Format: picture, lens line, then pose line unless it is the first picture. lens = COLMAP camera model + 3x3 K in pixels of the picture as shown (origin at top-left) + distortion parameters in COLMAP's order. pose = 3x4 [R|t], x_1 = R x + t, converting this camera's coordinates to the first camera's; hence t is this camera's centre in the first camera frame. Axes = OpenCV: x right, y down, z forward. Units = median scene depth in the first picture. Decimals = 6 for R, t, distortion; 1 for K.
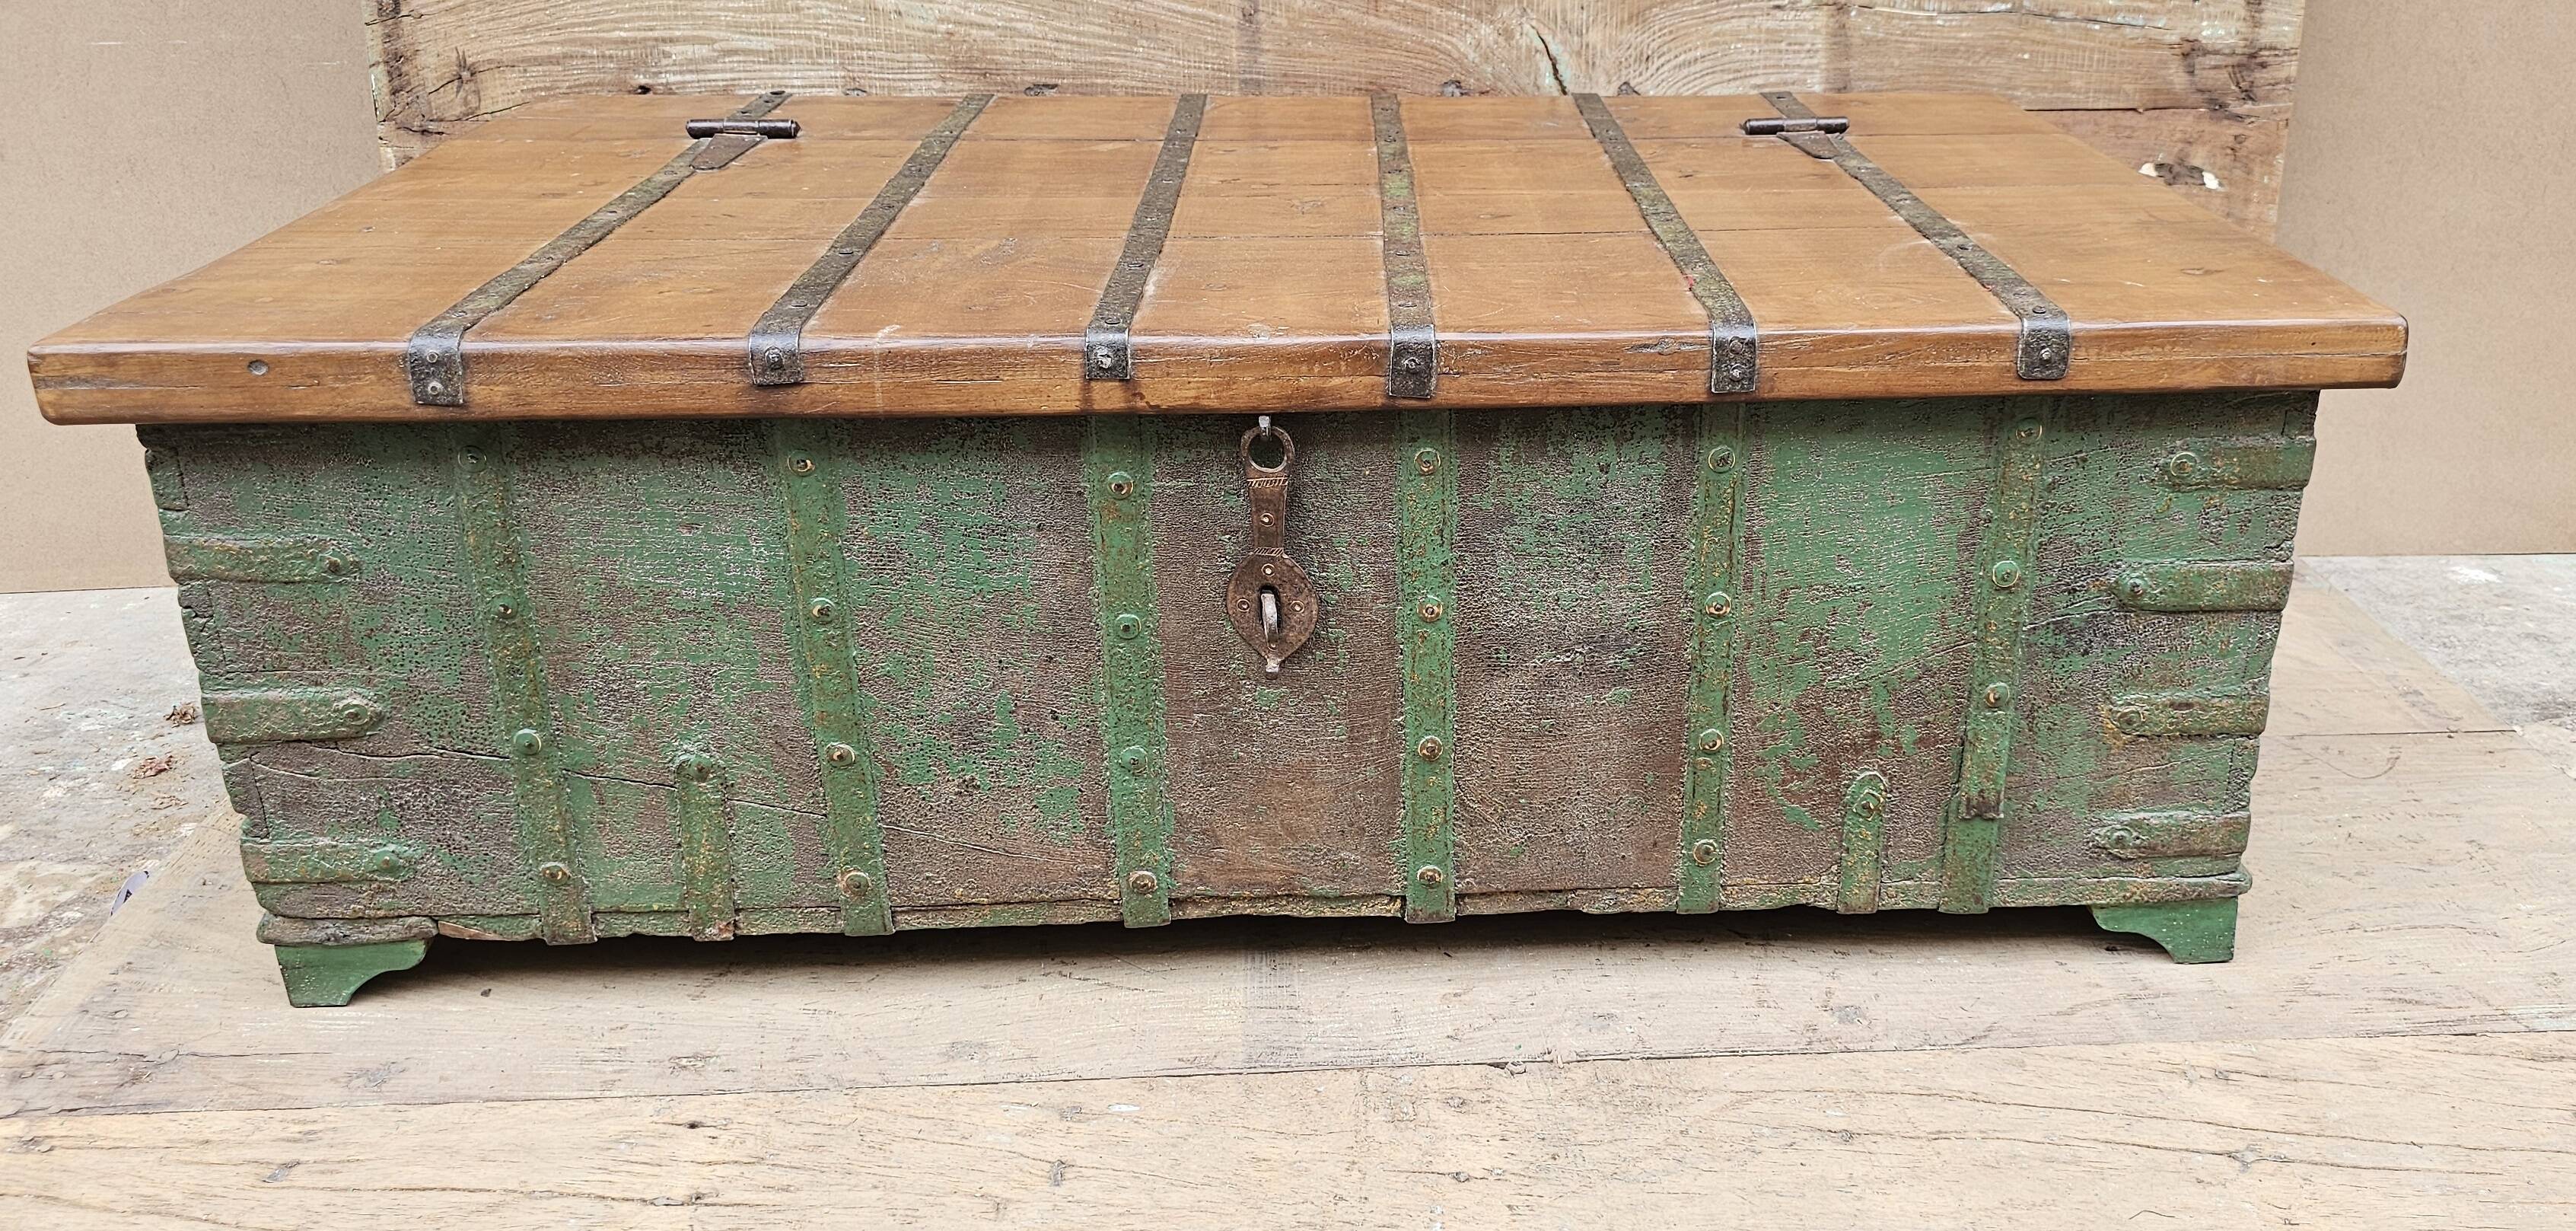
lens RADIAL K [[2086.6, 0, 1398.0], [0, 2086.6, 507.6], [0, 0, 1]] dist [0.061490, -0.068843]
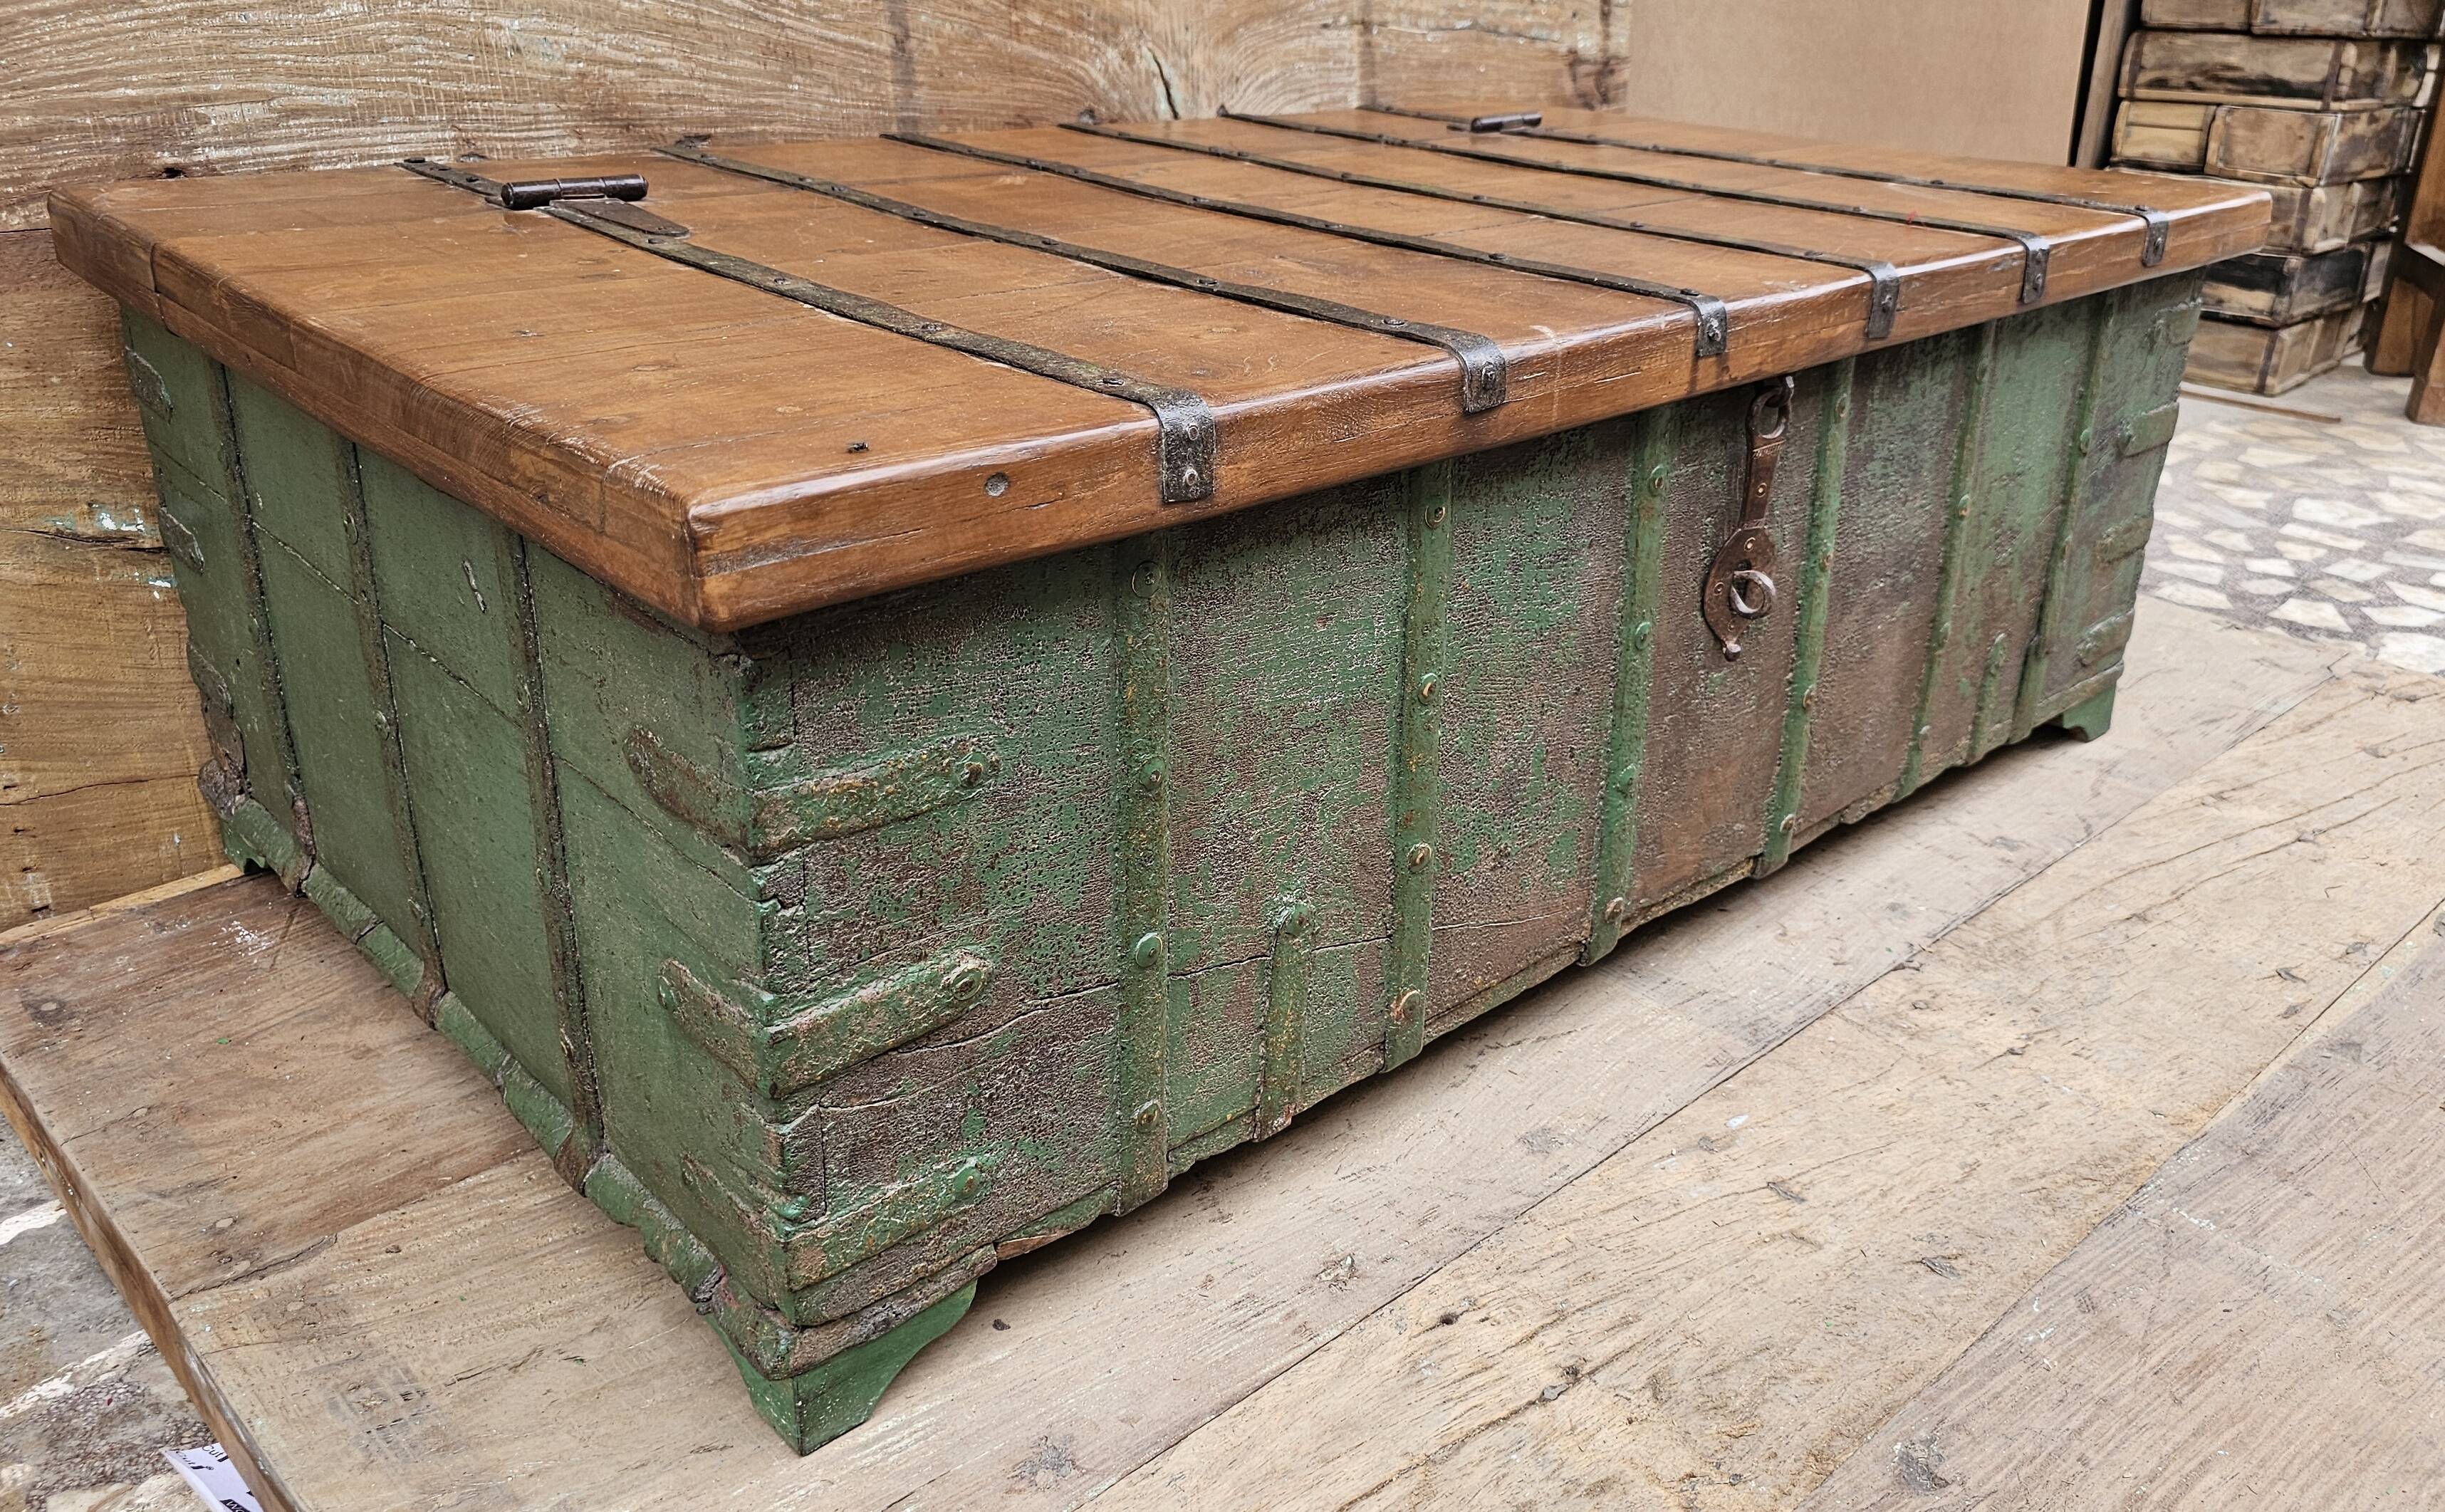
lens RADIAL K [[1968.6, 0, 1304.3], [0, 1968.6, 688.9], [0, 0, 1]] dist [0.046107, -0.048009]
pose [[0.748991, -0.228138, 0.622066, -0.744293], [0.203452, 0.972685, 0.111762, -0.045760], [-0.630571, 0.042852, 0.774948, 0.384504]]
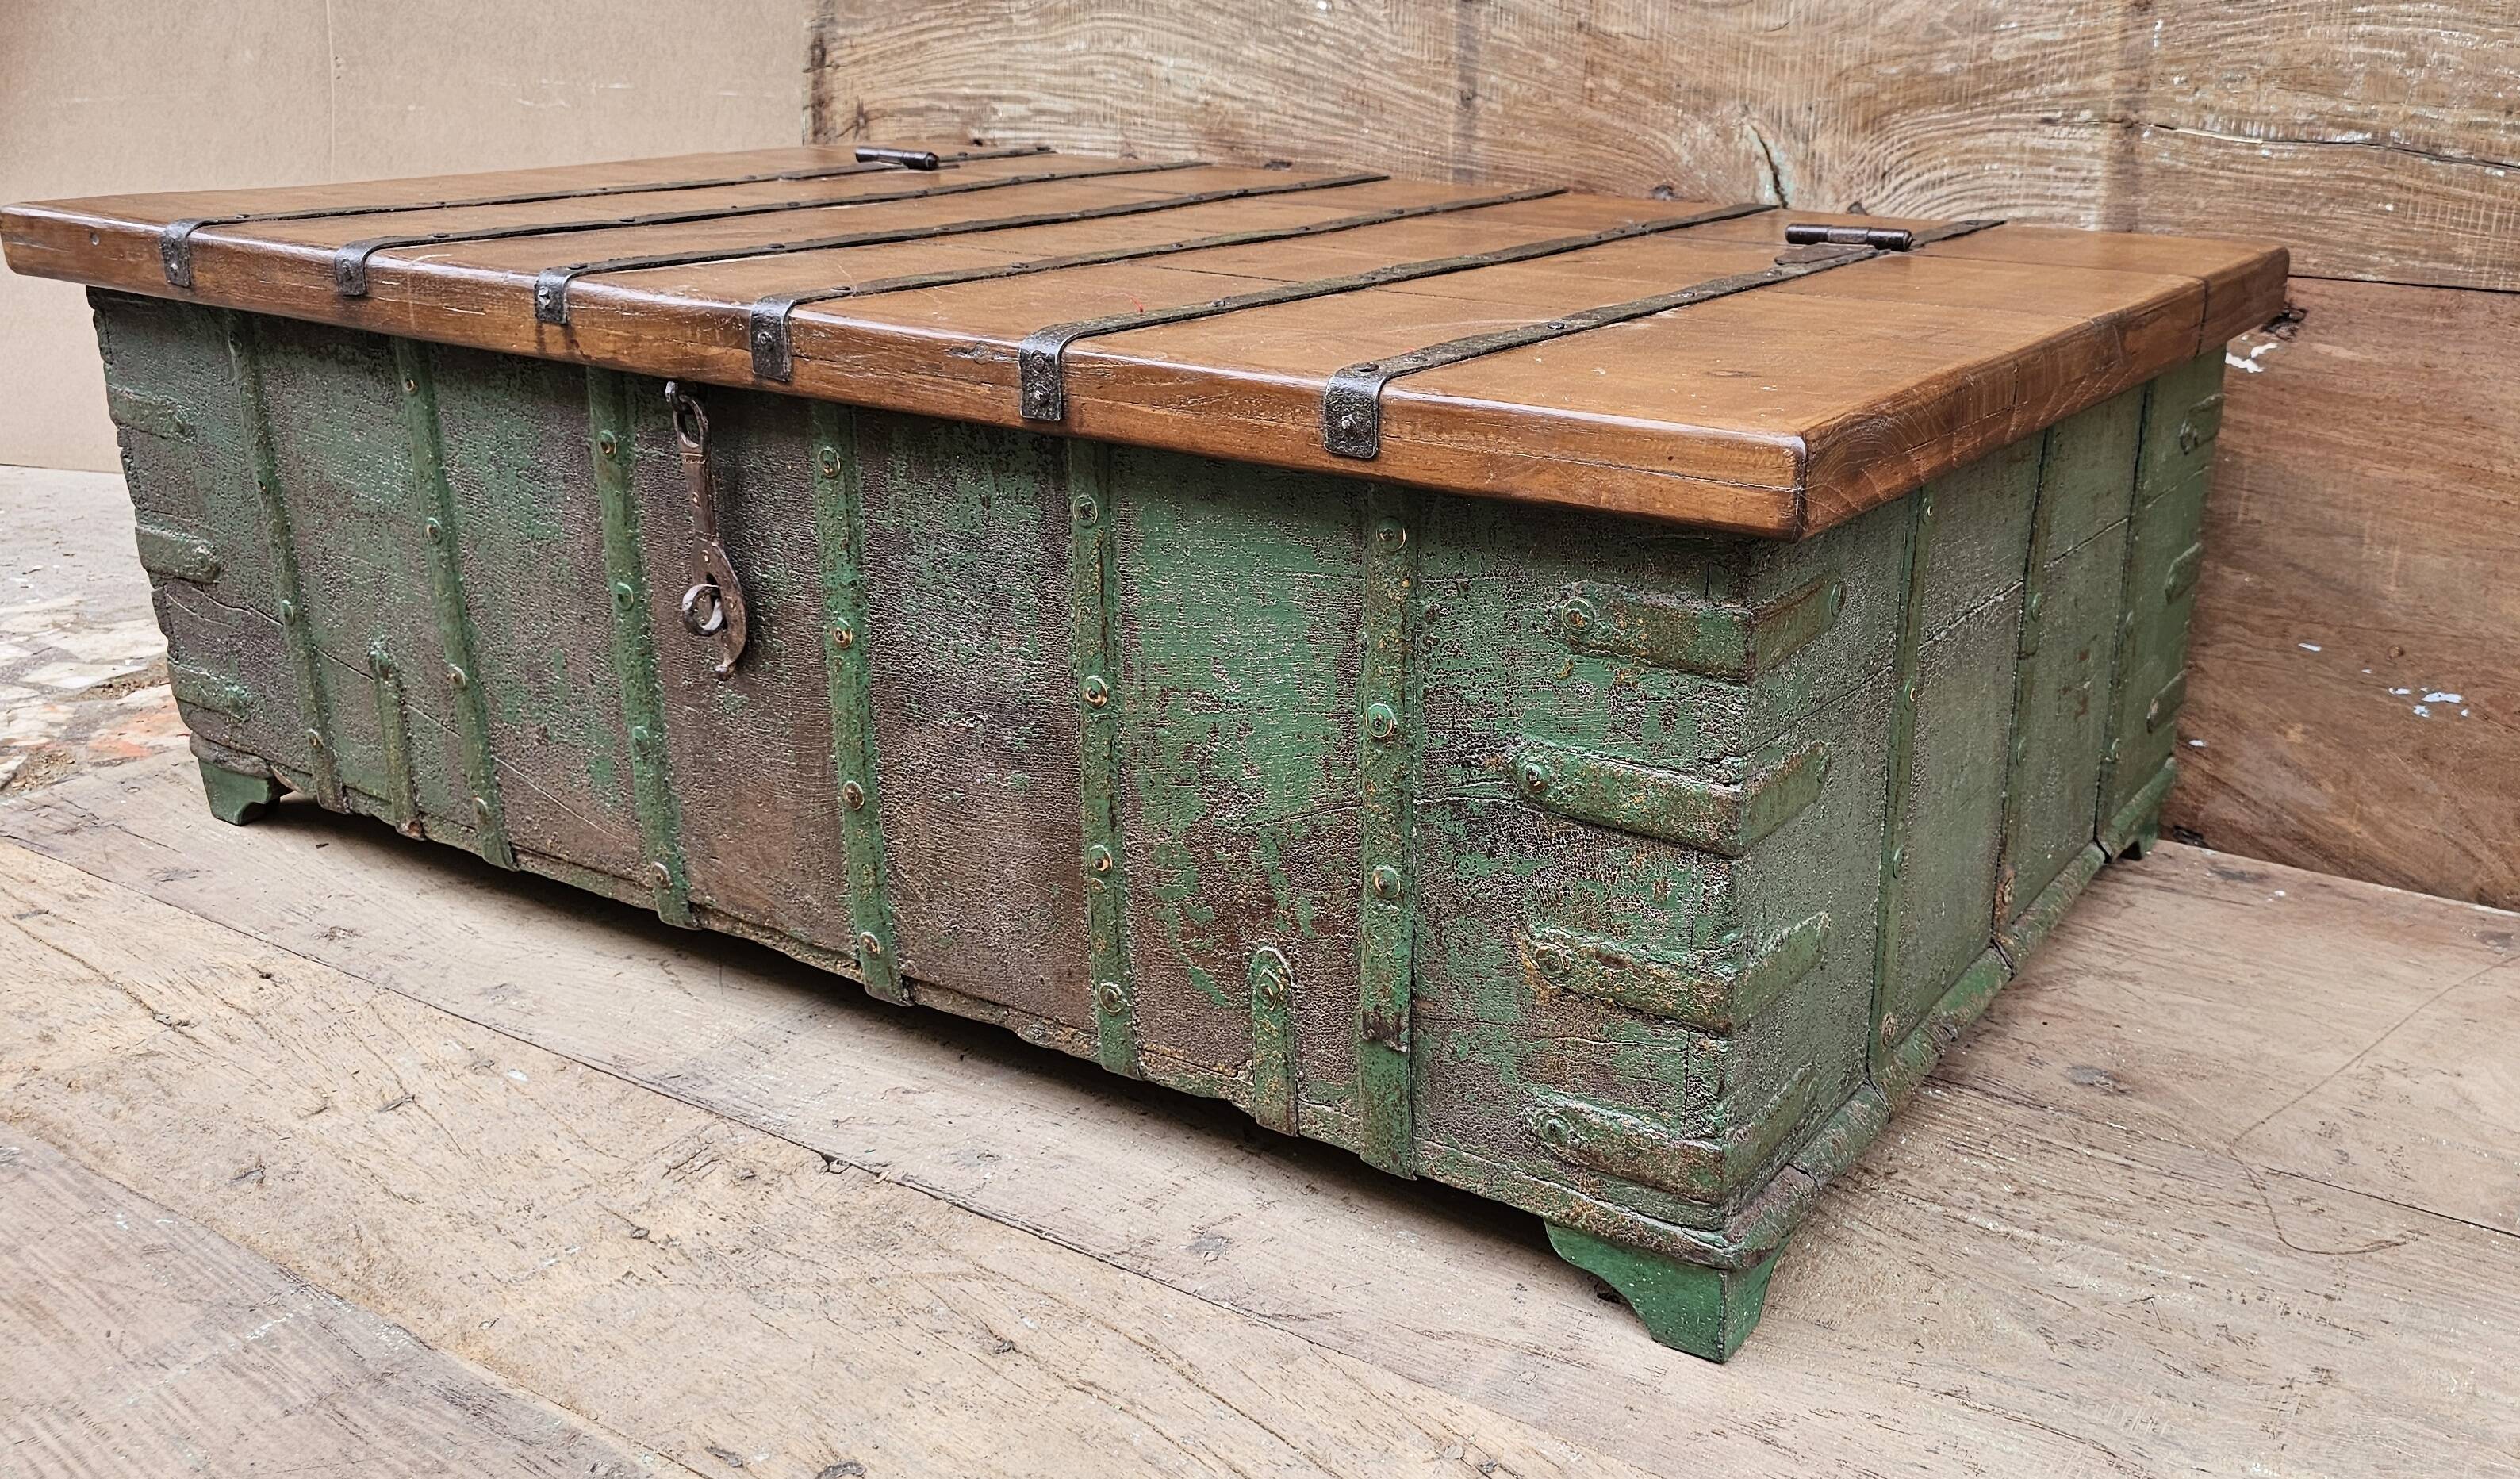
lens RADIAL K [[2194.8, 0, 1498.3], [0, 2194.8, 645.9], [0, 0, 1]] dist [0.051257, -0.047174]
pose [[0.825919, 0.173989, -0.536270, 0.712474], [-0.208643, 0.977984, -0.004036, -0.001048], [0.523761, 0.115222, 0.844037, 0.320667]]
